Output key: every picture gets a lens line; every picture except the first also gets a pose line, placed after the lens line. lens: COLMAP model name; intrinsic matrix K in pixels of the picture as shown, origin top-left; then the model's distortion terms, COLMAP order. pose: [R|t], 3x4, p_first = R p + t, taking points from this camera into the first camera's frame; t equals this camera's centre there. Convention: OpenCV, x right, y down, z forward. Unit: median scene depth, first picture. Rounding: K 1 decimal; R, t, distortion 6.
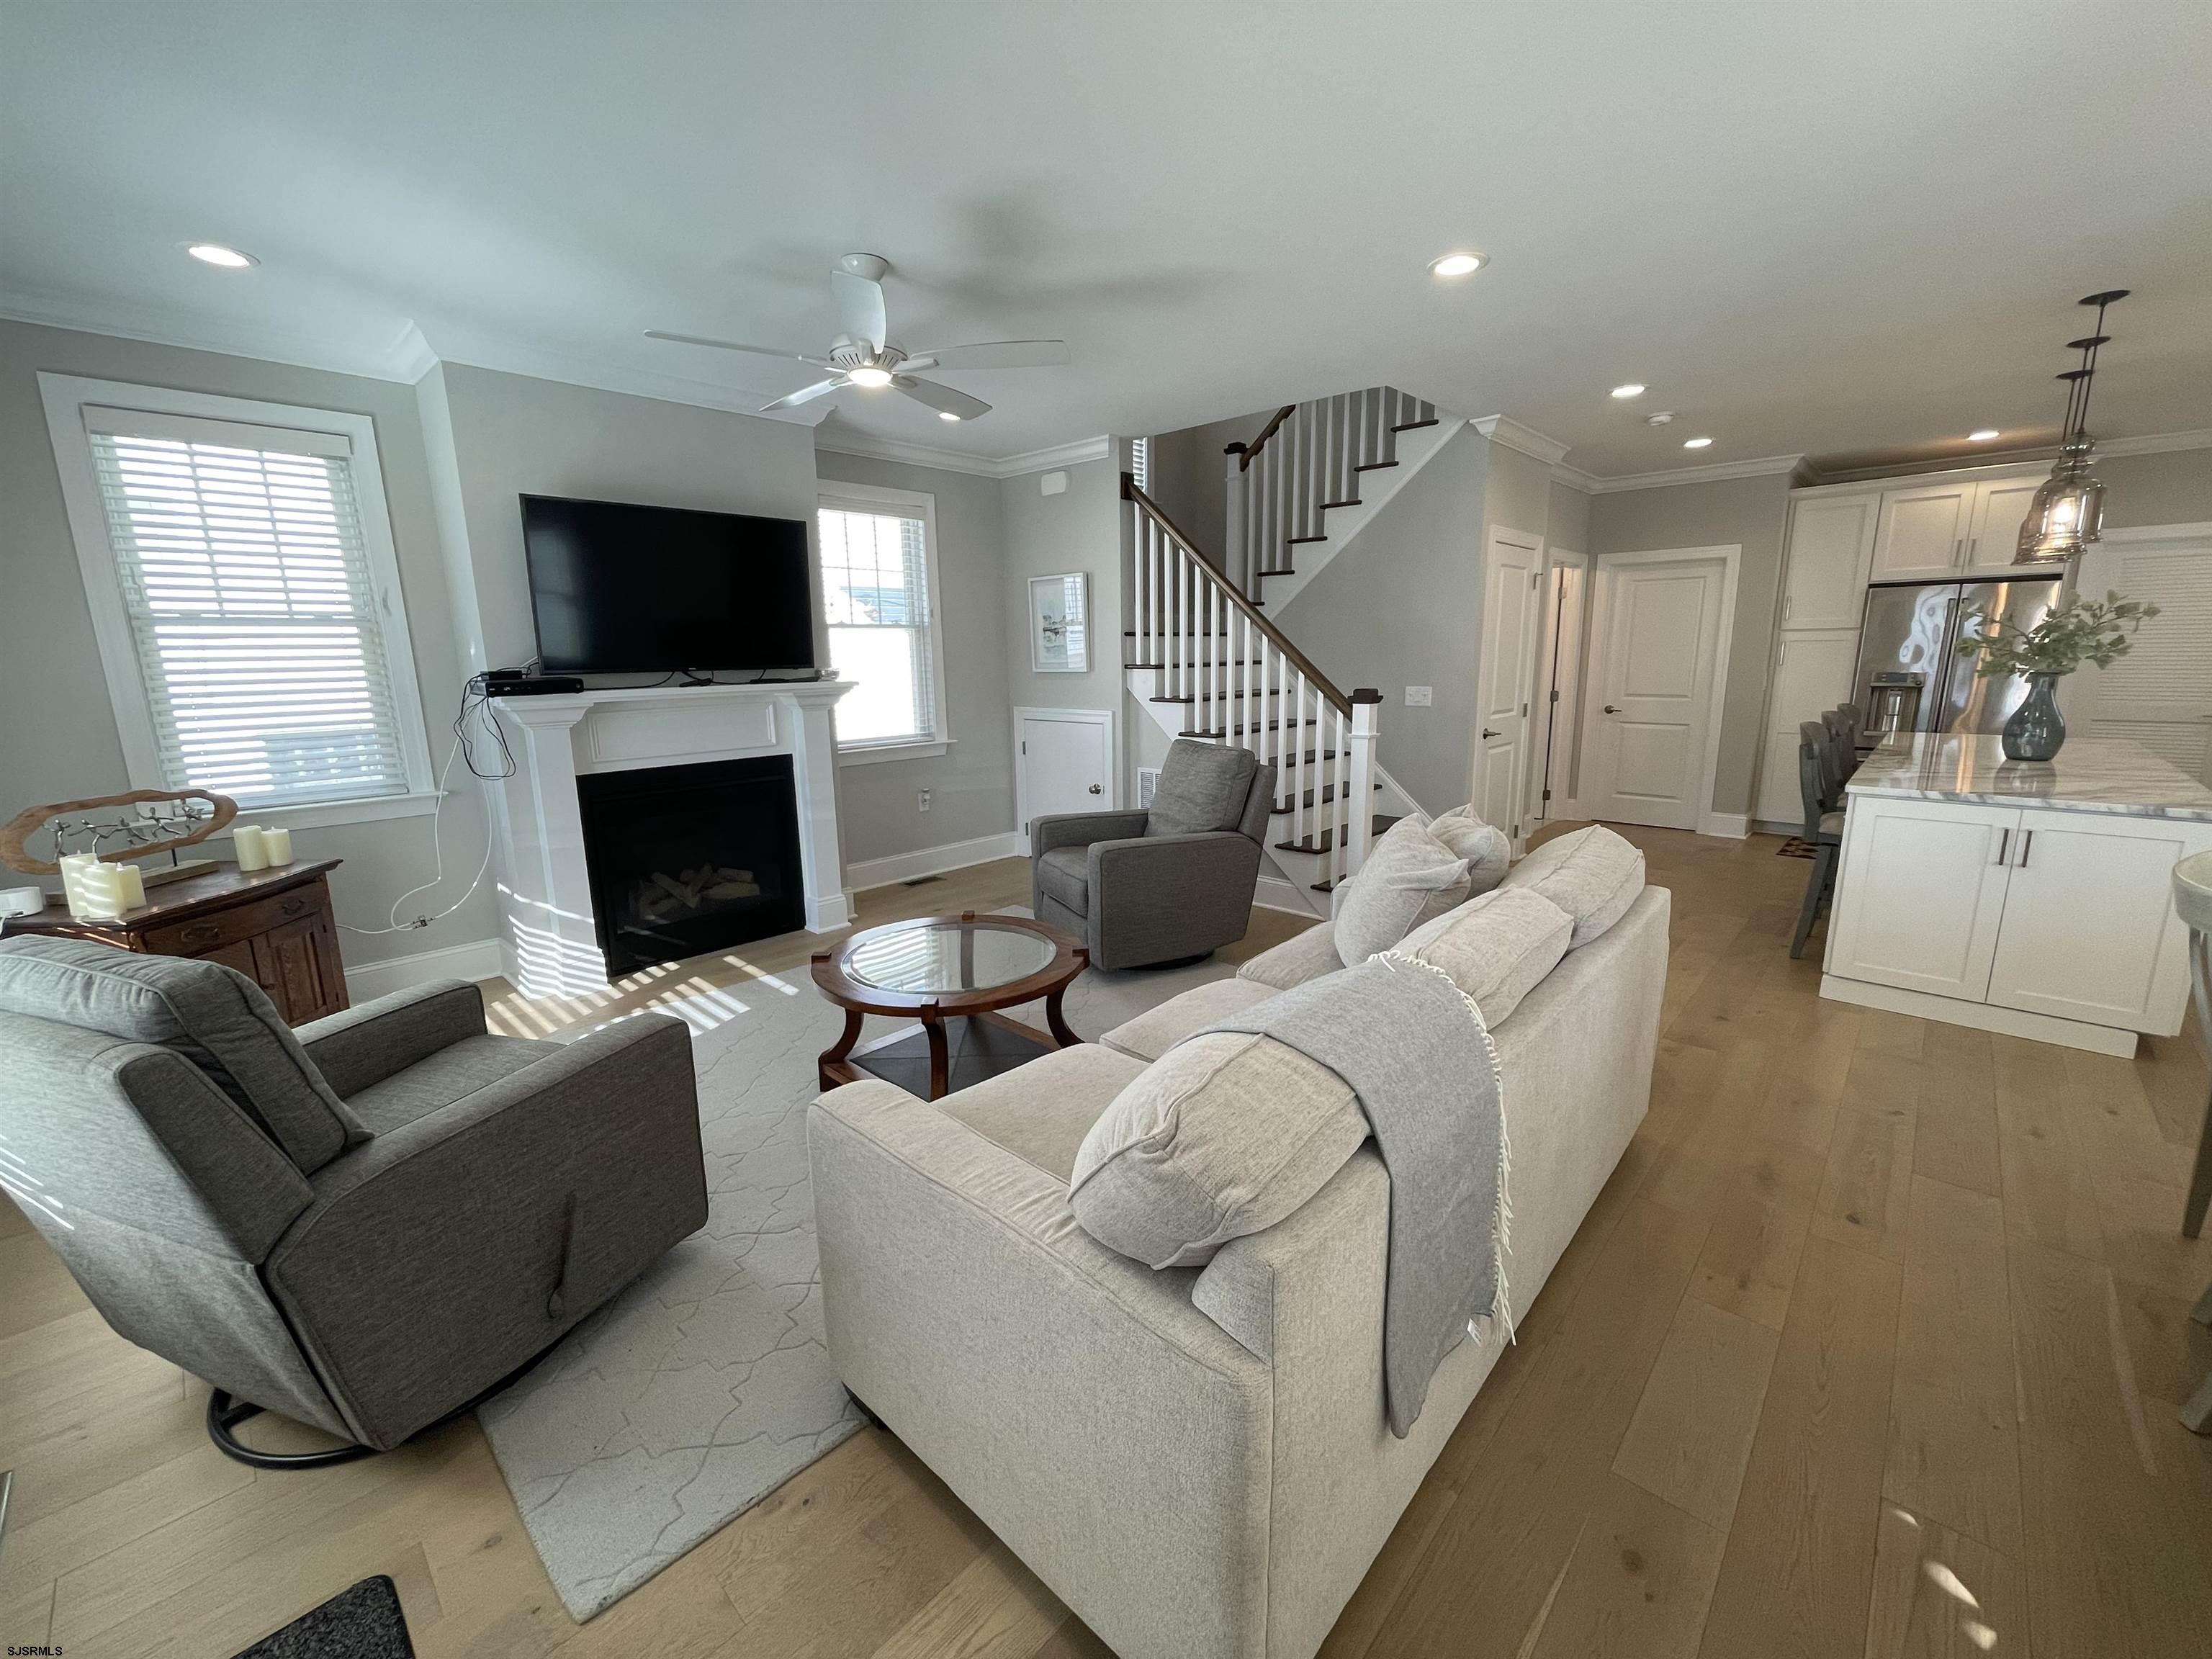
lens RADIAL K [[895.8, 0, 1100.5], [0, 895.8, 834.0], [0, 0, 1]] dist [-0.004234, 0.002155]
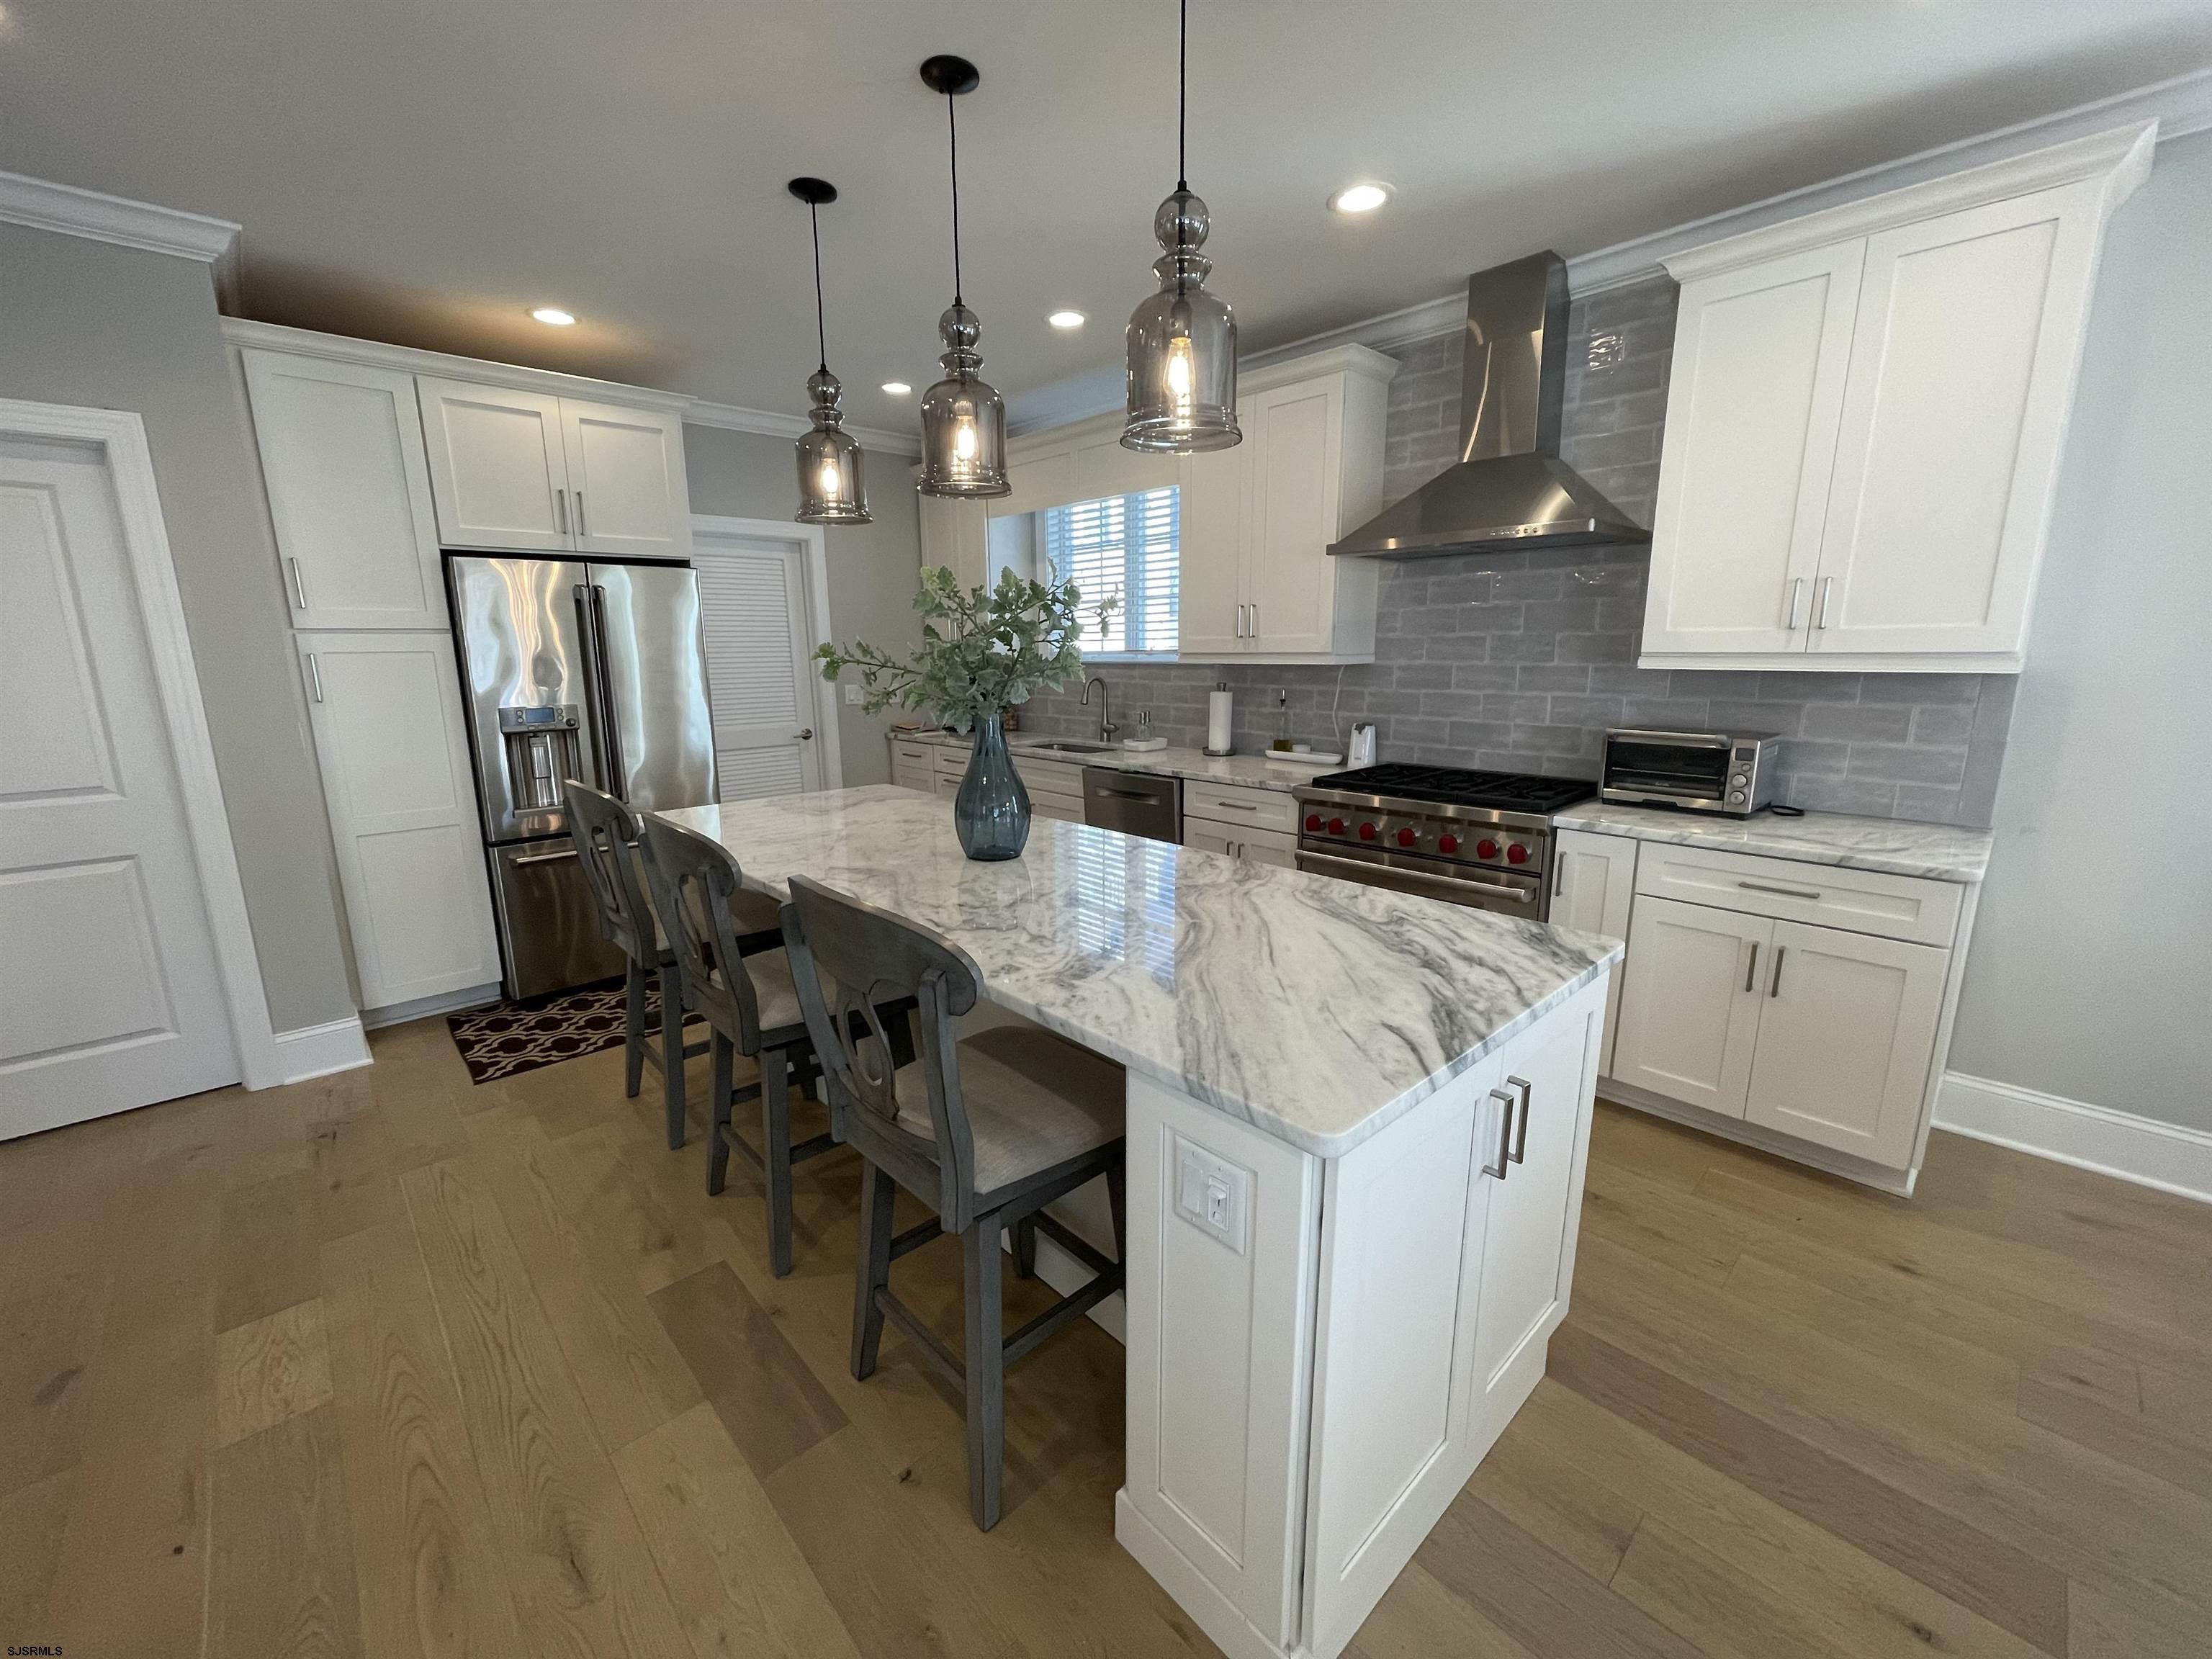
lens RADIAL K [[895.8, 0, 1099.0], [0, 895.8, 825.0], [0, 0, 1]] dist [-0.004234, 0.002155]
pose [[0.060115, -0.180576, 0.981722, 0.530425], [0.211089, 0.963558, 0.164309, -0.203426], [-0.975617, 0.197353, 0.096042, 0.979627]]
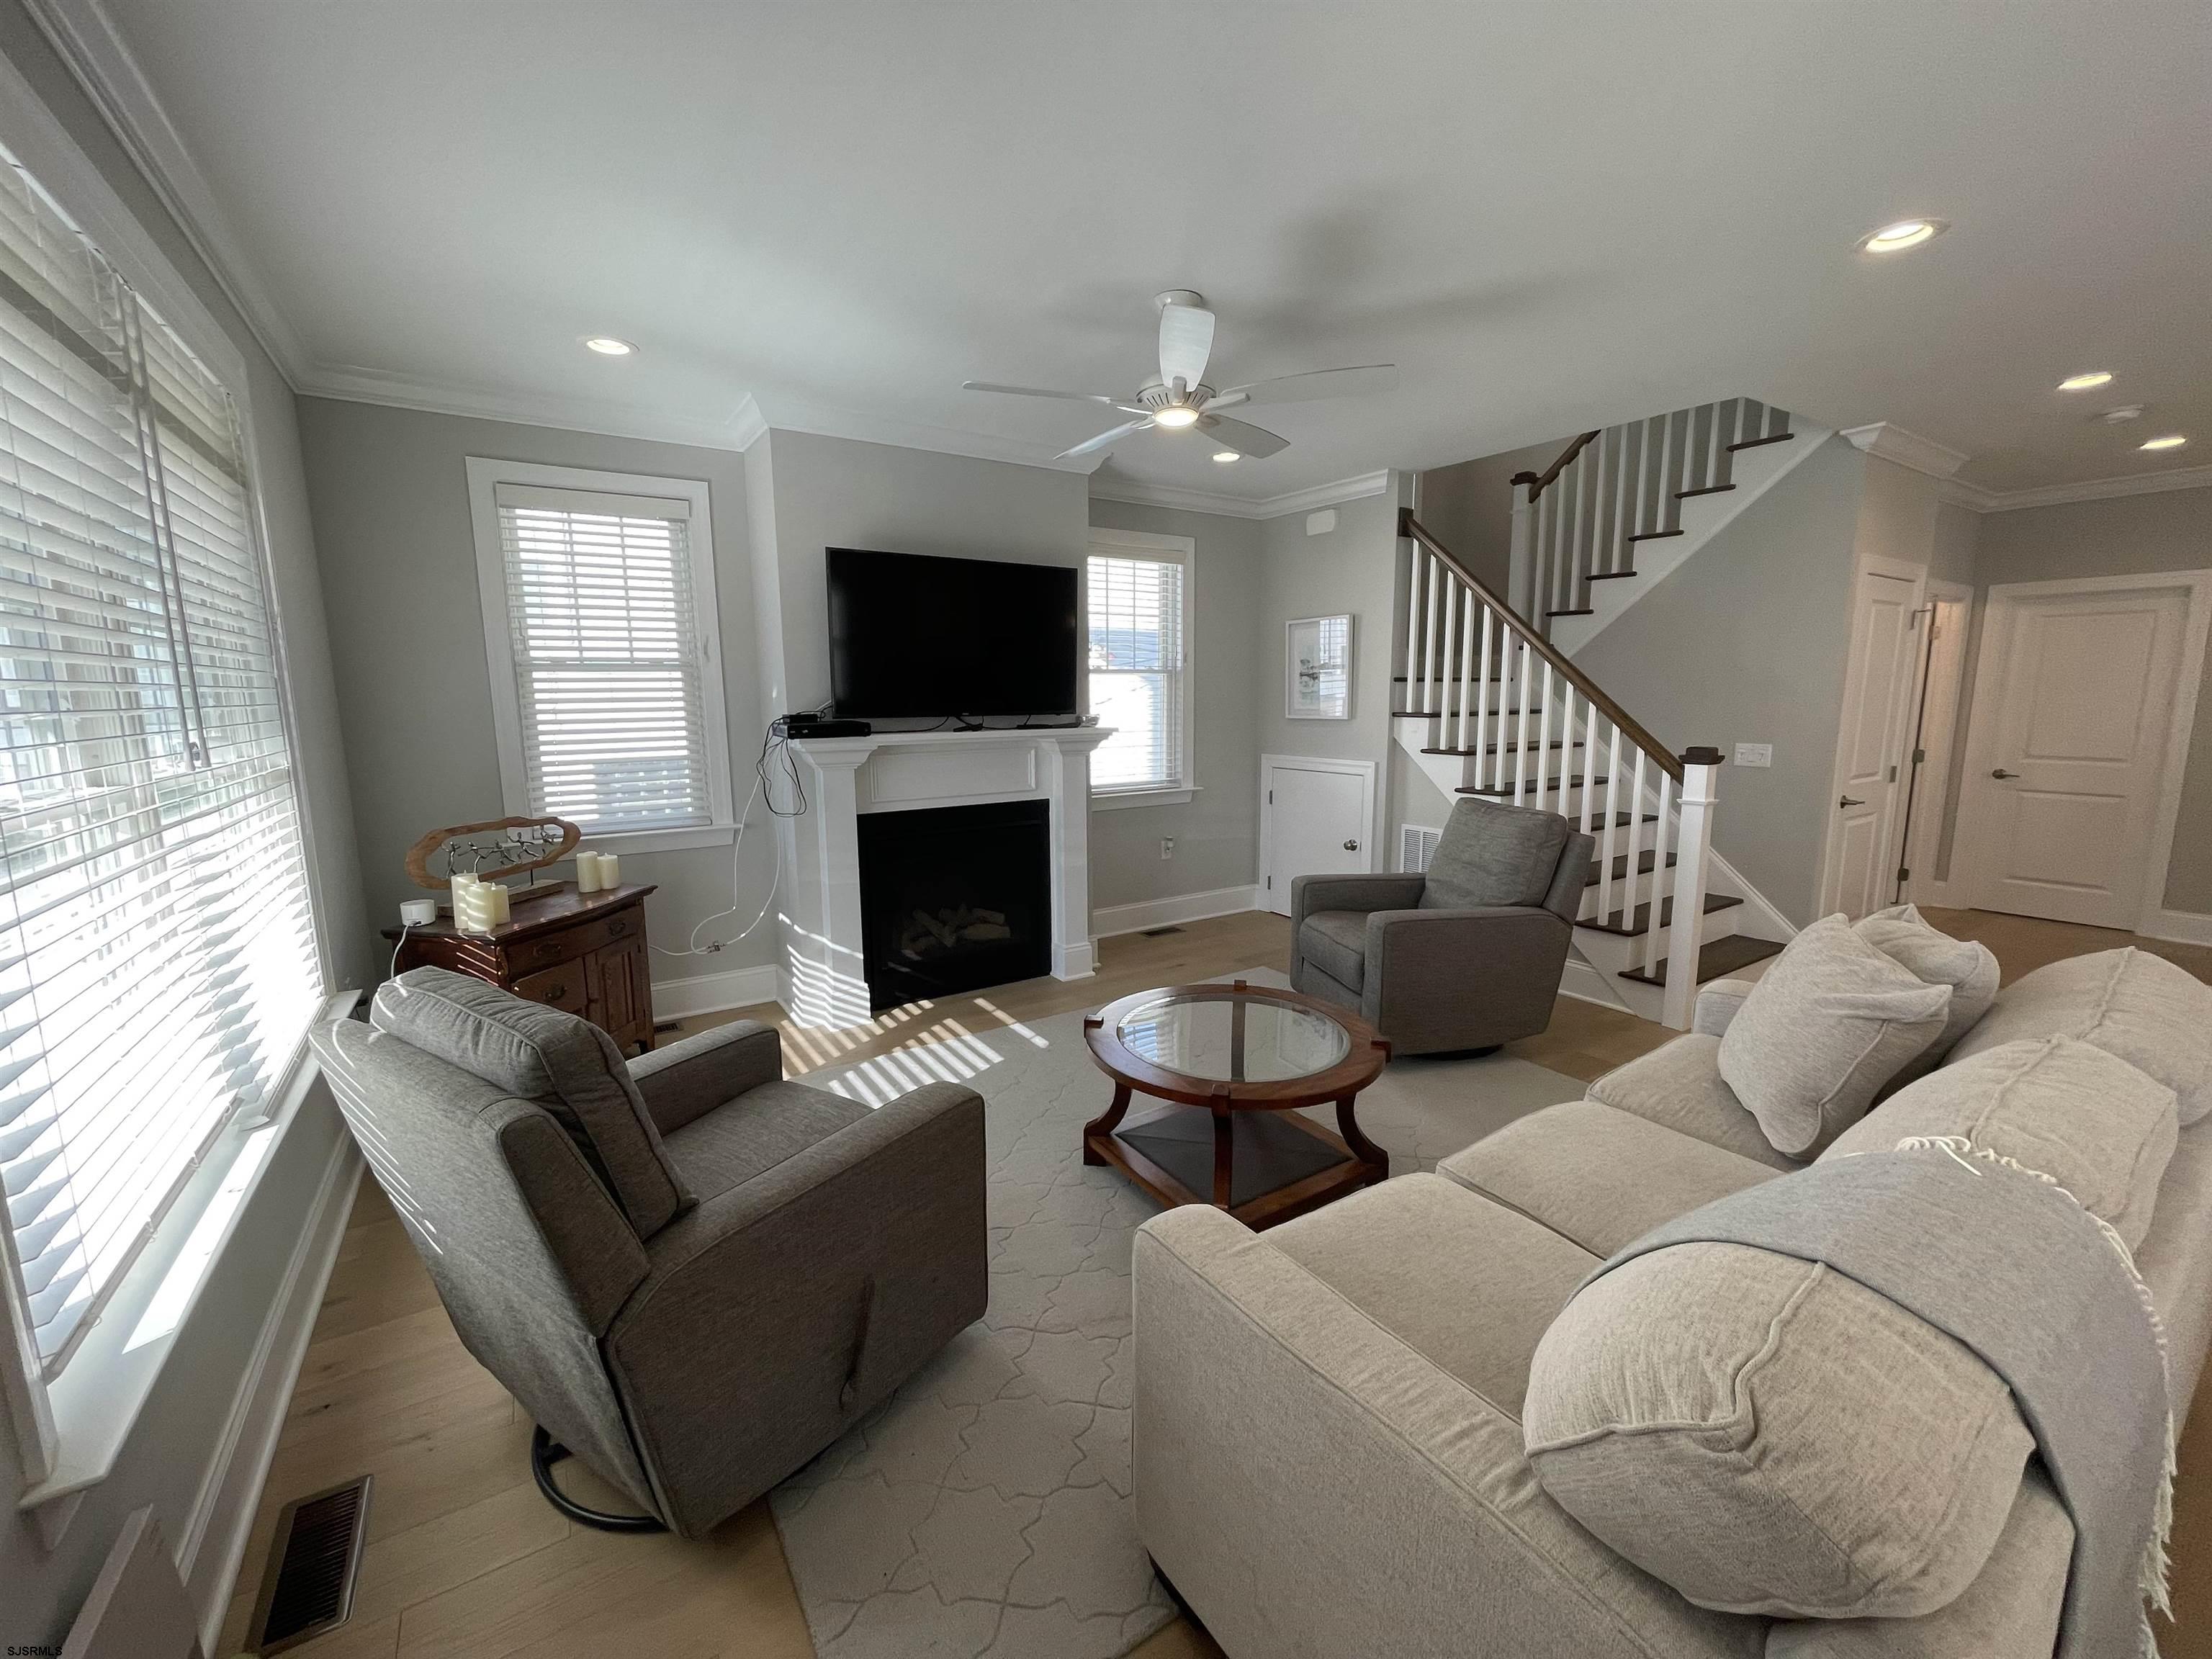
lens RADIAL K [[895.8, 0, 1097.5], [0, 895.8, 834.3], [0, 0, 1]] dist [-0.004234, 0.002155]
pose [[0.973225, 0.044096, -0.225584, -0.082859], [-0.053581, 0.997911, -0.036096, -0.021343], [0.223521, 0.047216, 0.973555, 0.056681]]
